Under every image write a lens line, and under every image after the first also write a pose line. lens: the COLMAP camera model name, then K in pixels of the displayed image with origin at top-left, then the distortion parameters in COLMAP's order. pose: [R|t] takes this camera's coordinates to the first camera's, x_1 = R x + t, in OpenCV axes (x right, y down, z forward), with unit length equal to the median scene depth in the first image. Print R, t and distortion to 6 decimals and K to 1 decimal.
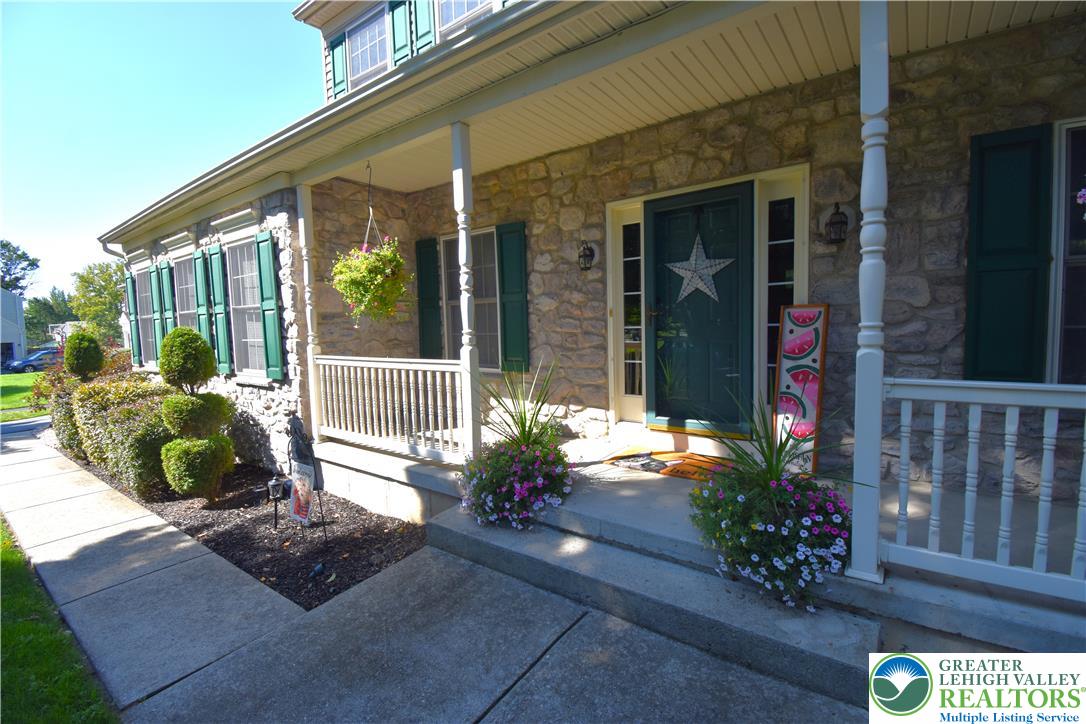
lens RADIAL K [[482.9, 0, 541.8], [0, 482.9, 360.5], [0, 0, 1]] dist [0.001826, -0.011163]
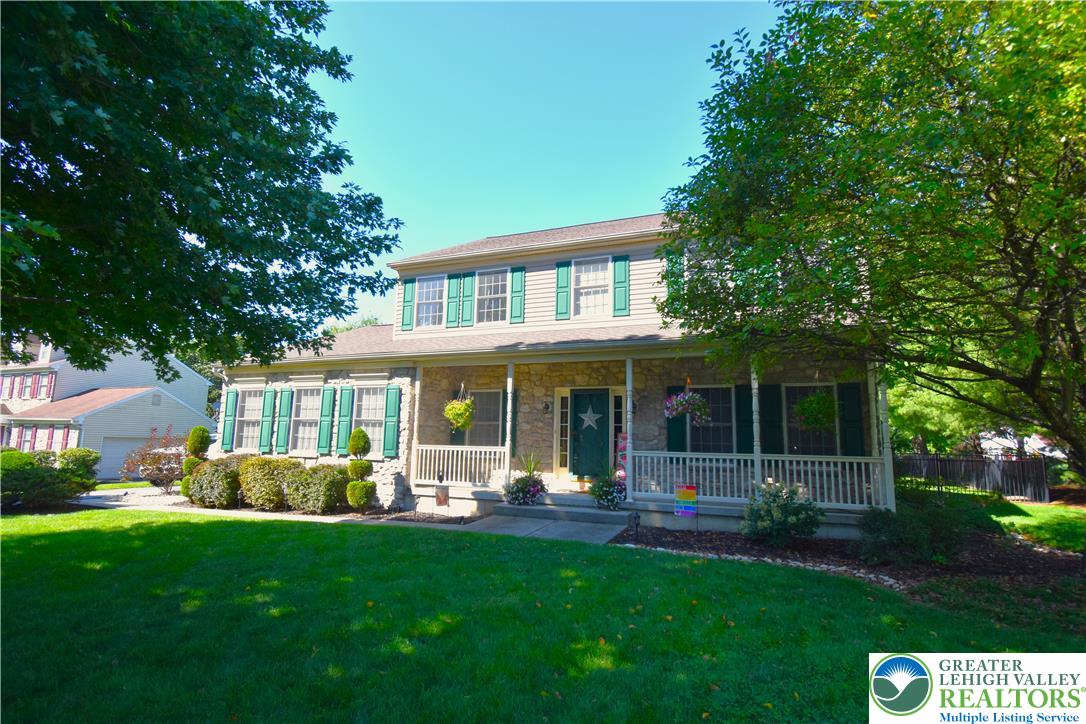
lens RADIAL K [[565.0, 0, 543.8], [0, 565.0, 360.4], [0, 0, 1]] dist [0.005894, 0.000058]
pose [[0.970517, 0.081649, 0.226782, -0.599501], [-0.029582, 0.974114, -0.224113, 0.192173], [-0.239210, 0.210797, 0.947810, -1.787918]]
